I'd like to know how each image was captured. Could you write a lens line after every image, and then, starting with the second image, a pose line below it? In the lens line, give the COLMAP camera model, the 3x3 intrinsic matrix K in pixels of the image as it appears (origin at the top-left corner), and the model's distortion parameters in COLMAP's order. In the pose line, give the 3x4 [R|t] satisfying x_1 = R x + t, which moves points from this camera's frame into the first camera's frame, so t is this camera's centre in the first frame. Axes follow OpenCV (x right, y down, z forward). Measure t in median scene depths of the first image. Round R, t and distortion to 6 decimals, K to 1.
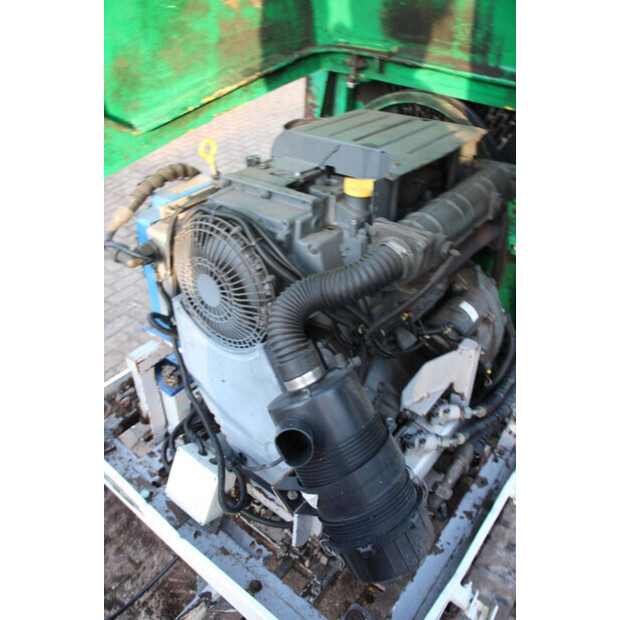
lens RADIAL K [[499.0, 0, 309.6], [0, 499.0, 322.2], [0, 0, 1]] dist [0.000917, 0.001814]
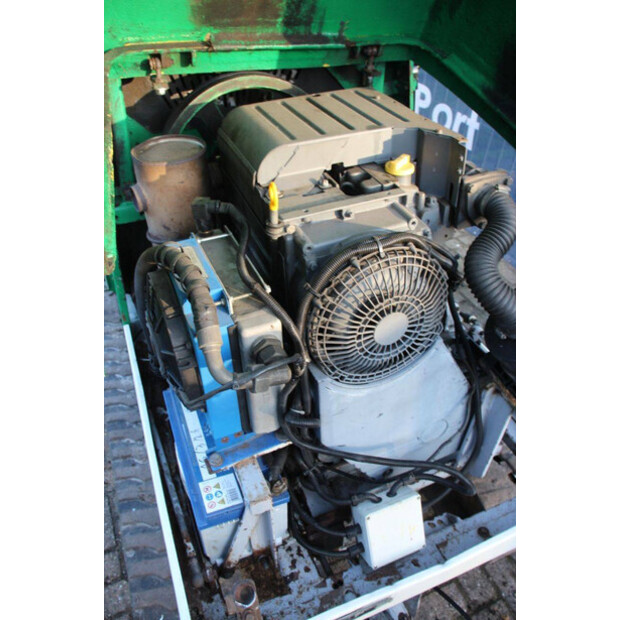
lens RADIAL K [[499.0, 0, 310.0], [0, 499.0, 310.0], [0, 0, 1]] dist [-0.044604, -0.000015]
pose [[0.479083, -0.557786, 0.677757, -0.678089], [0.512314, 0.804662, 0.300090, -0.347090], [-0.712751, 0.203457, 0.671261, 0.401184]]
